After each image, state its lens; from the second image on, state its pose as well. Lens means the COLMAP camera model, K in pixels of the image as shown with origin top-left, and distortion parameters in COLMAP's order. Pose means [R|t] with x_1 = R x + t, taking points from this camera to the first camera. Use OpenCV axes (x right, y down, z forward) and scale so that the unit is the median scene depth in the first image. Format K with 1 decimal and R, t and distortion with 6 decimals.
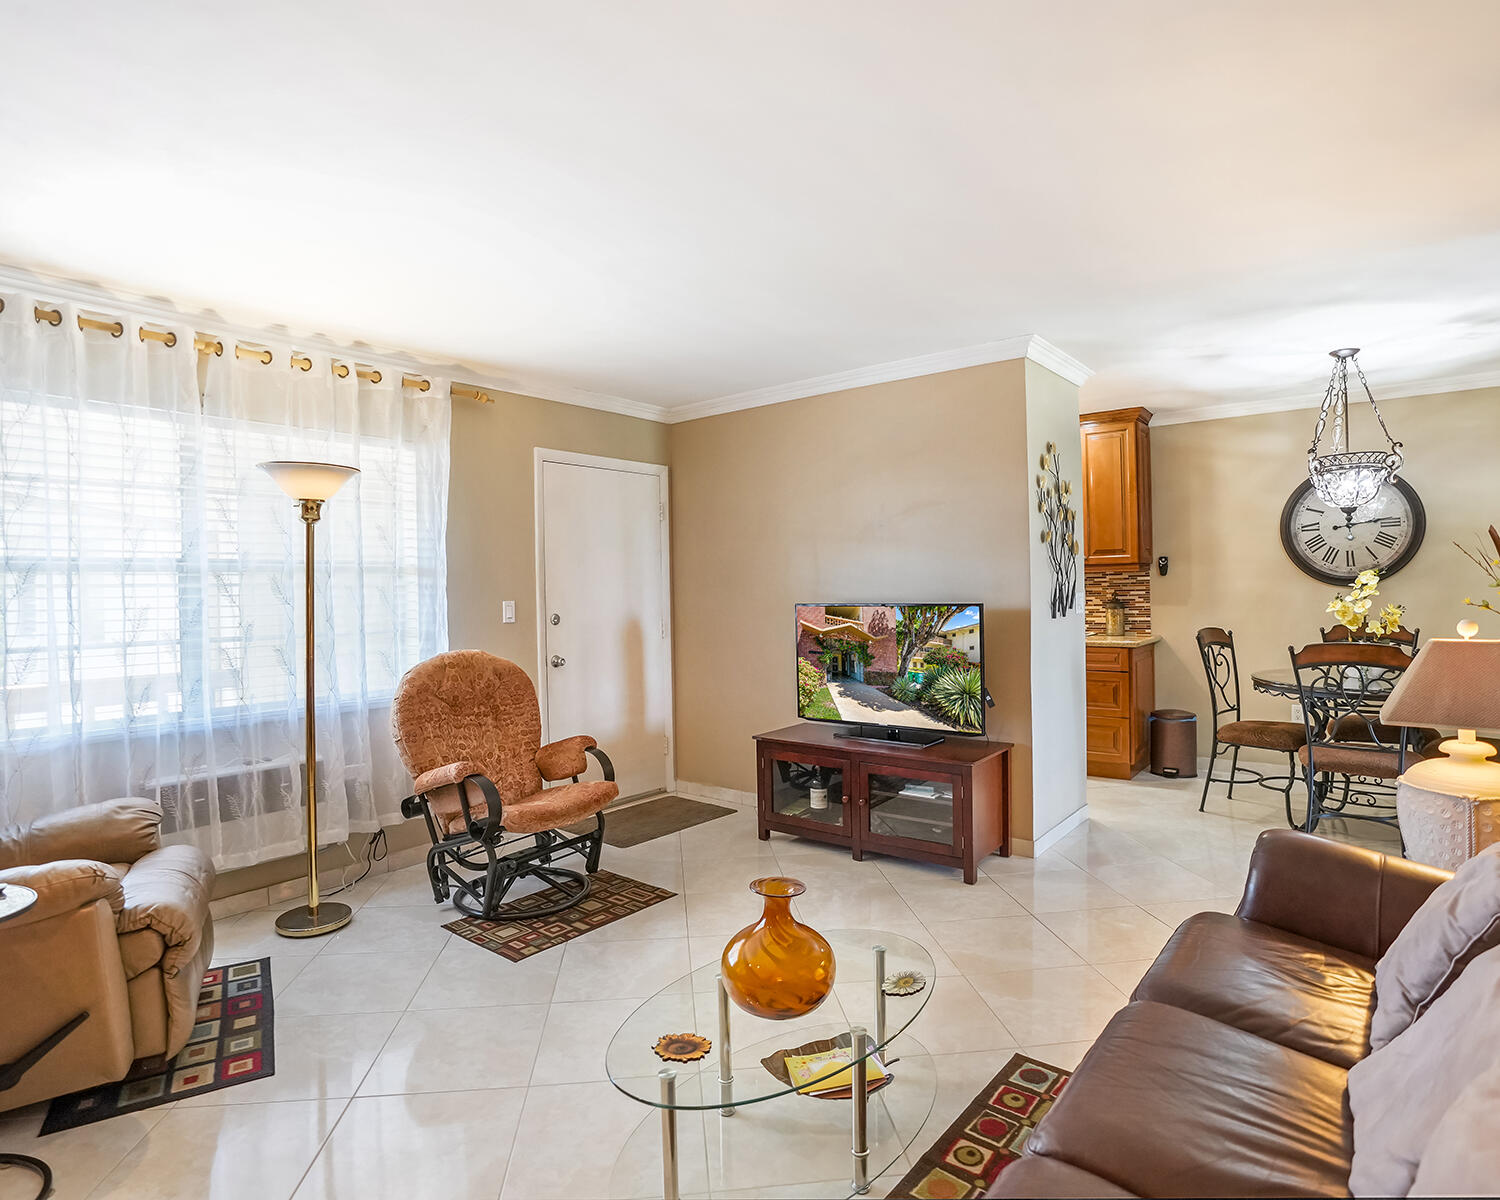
lens RADIAL K [[833.0, 0, 747.2], [0, 833.0, 593.6], [0, 0, 1]] dist [-0.083854, 0.044202]
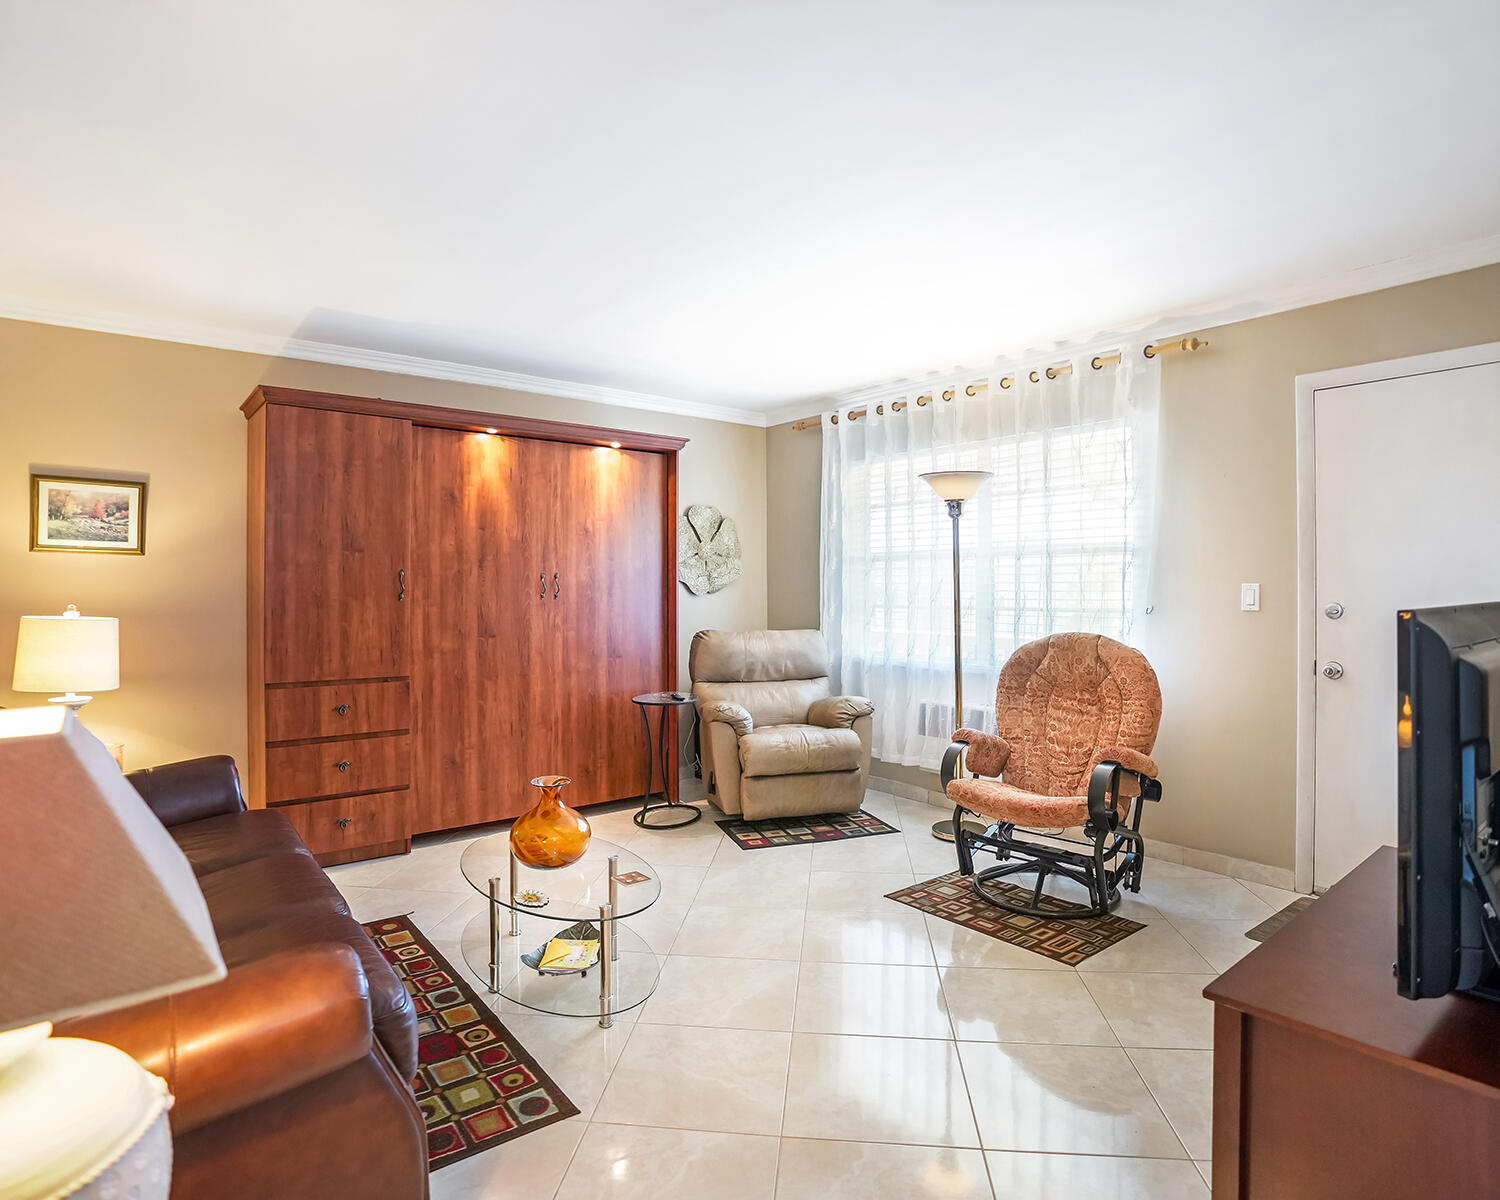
lens RADIAL K [[833.0, 0, 747.2], [0, 833.0, 593.6], [0, 0, 1]] dist [-0.083854, 0.044202]
pose [[-0.214083, 0.029493, -0.976370, 0.793850], [0.004050, 0.999562, 0.029306, -0.008389], [0.976807, 0.002320, -0.214109, 0.960290]]
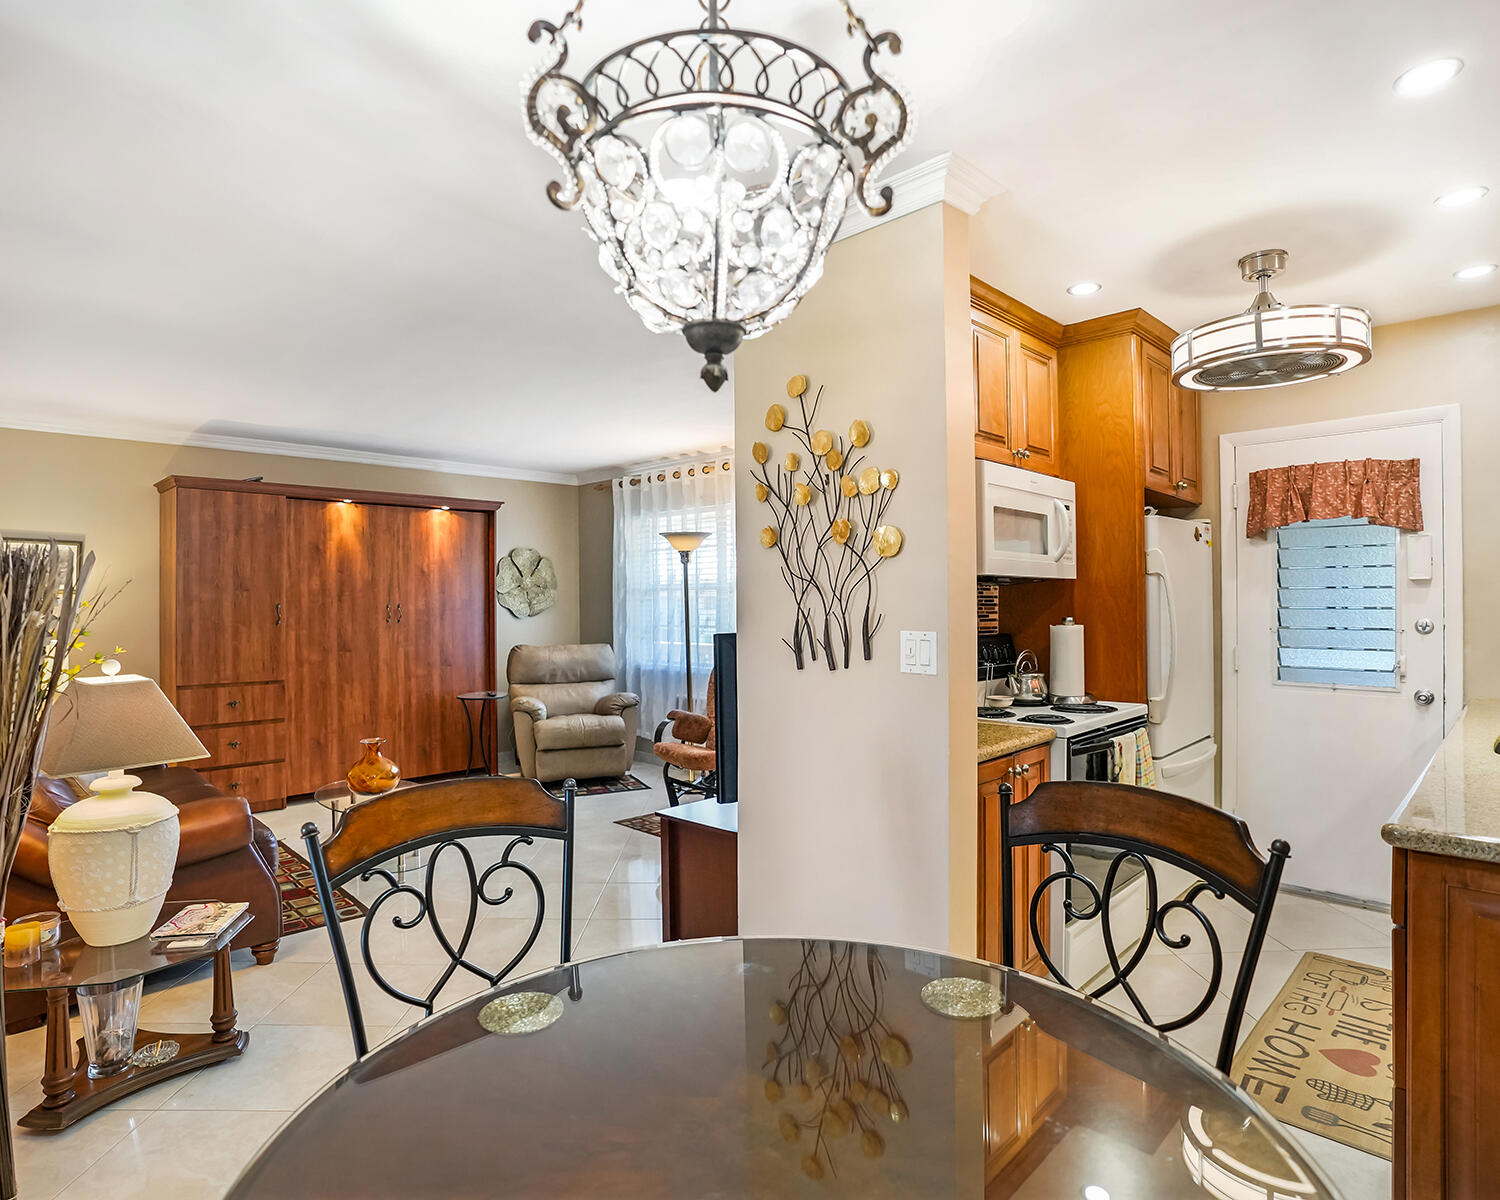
lens RADIAL K [[836.5, 0, 750.0], [0, 836.5, 600.0], [0, 0, 1]] dist [-0.084444, 0.041432]
pose [[-0.103322, 0.021599, -0.994413, 1.276220], [0.007581, 0.999752, 0.020927, -0.044370], [0.994619, -0.005377, -0.103460, 1.331269]]
